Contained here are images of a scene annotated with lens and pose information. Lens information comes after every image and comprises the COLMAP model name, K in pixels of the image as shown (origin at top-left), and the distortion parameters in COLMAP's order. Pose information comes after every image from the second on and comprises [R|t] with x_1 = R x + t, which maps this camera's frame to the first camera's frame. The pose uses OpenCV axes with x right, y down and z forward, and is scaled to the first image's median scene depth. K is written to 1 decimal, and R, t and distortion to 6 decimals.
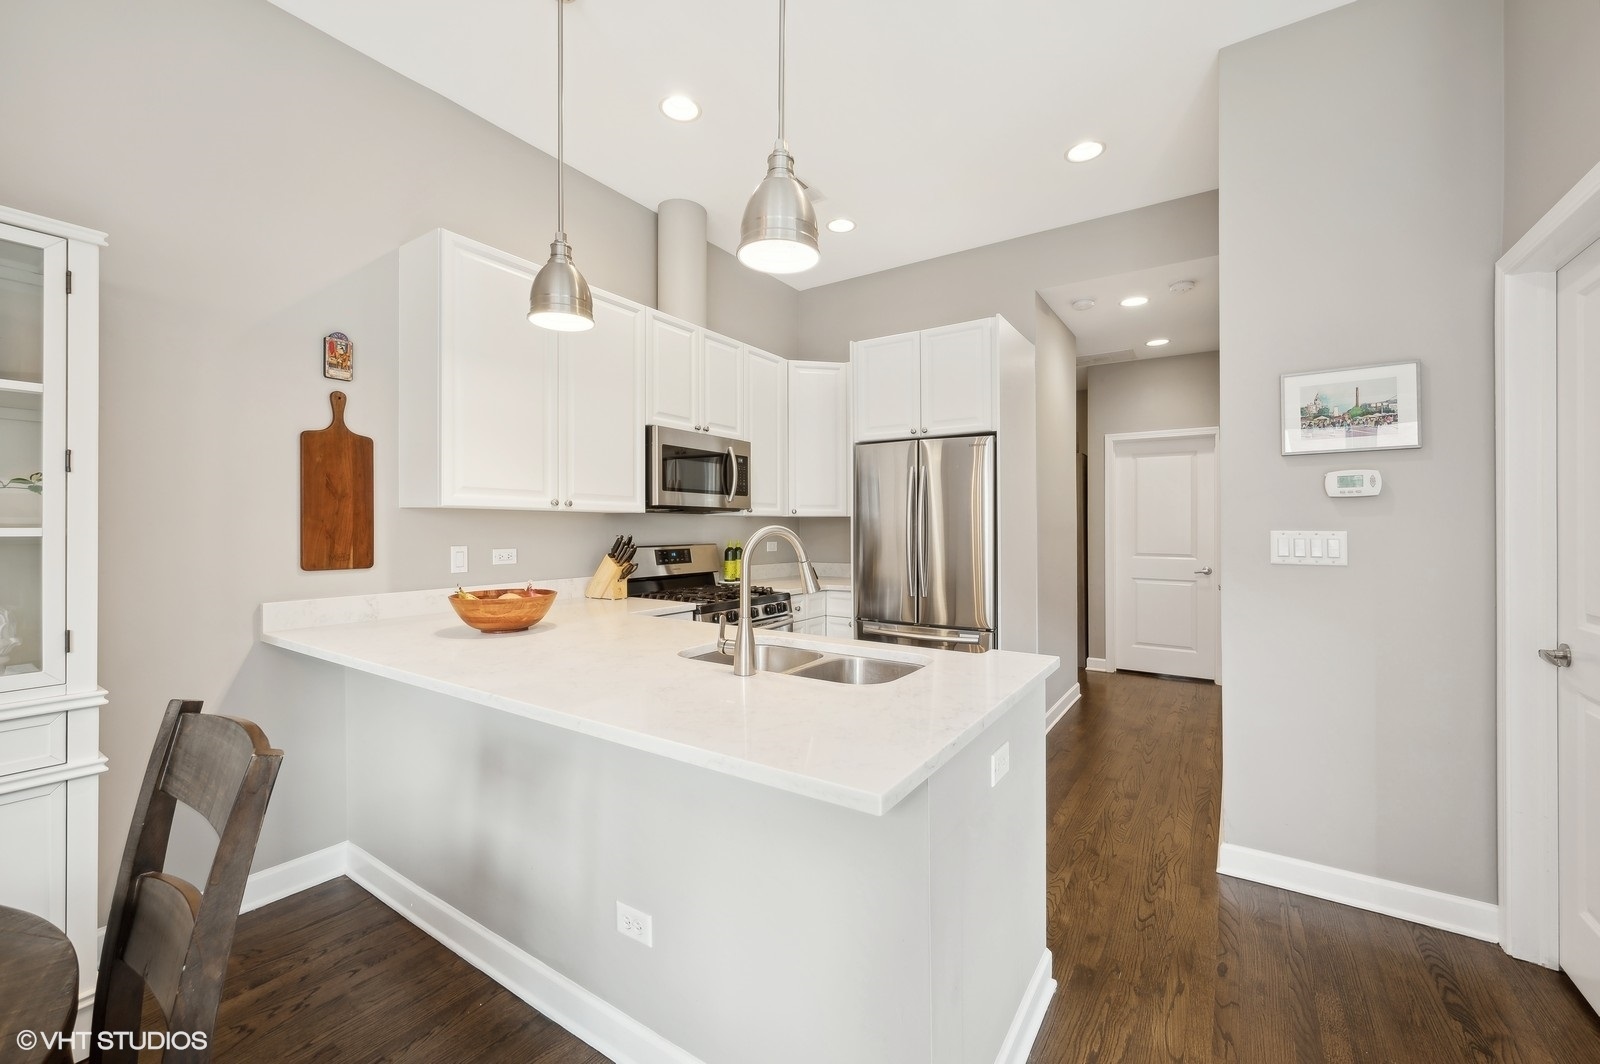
lens RADIAL K [[635.4, 0, 797.4], [0, 635.4, 535.5], [0, 0, 1]] dist [0.000014, 0.000460]
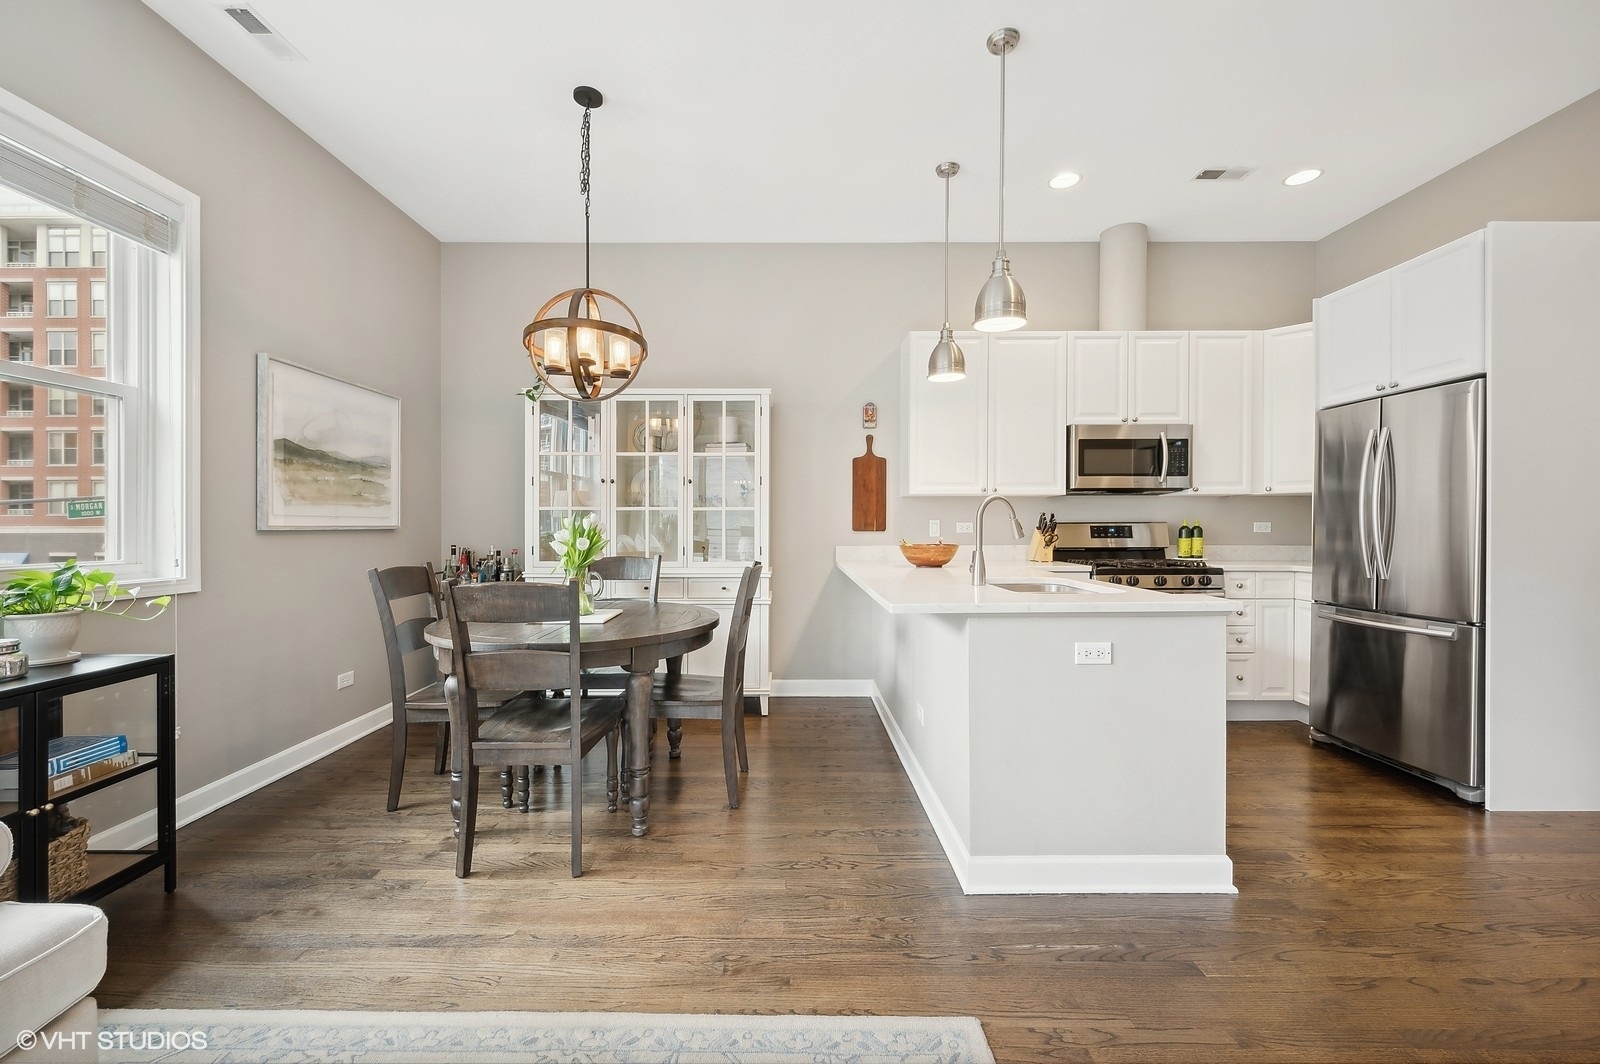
lens RADIAL K [[635.4, 0, 781.2], [0, 635.4, 532.1], [0, 0, 1]] dist [0.000014, 0.000460]
pose [[0.550278, 0.005761, -0.834962, 0.509567], [-0.008396, 0.999964, 0.001366, 0.041722], [0.834939, 0.006259, 0.550306, -0.170402]]
